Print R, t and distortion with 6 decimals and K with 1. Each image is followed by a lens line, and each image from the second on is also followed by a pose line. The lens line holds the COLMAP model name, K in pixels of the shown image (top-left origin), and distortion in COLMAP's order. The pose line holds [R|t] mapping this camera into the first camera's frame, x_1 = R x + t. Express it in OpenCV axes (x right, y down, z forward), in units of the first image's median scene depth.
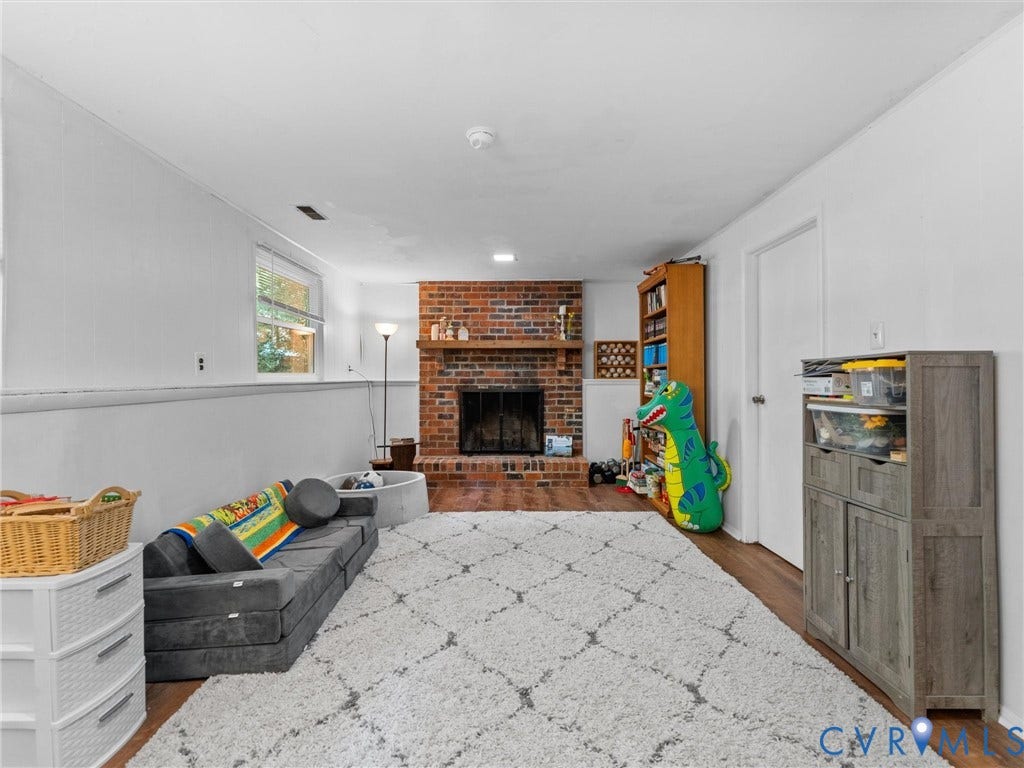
lens RADIAL K [[463.6, 0, 514.2], [0, 463.6, 376.0], [0, 0, 1]] dist [-0.003282, -0.000393]
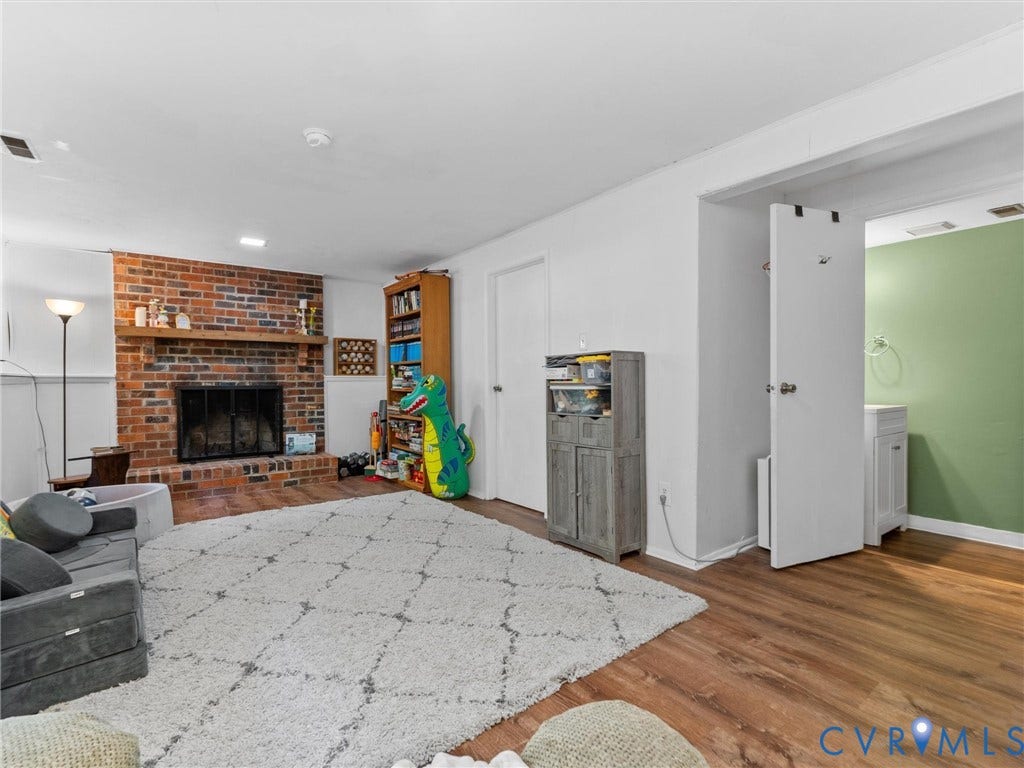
lens RADIAL K [[463.6, 0, 512.3], [0, 463.6, 386.1], [0, 0, 1]] dist [-0.003282, -0.000393]
pose [[0.809139, -0.010535, 0.587523, -0.204250], [-0.000352, 0.999830, 0.018413, 0.020579], [-0.587617, -0.015106, 0.808998, -0.077187]]
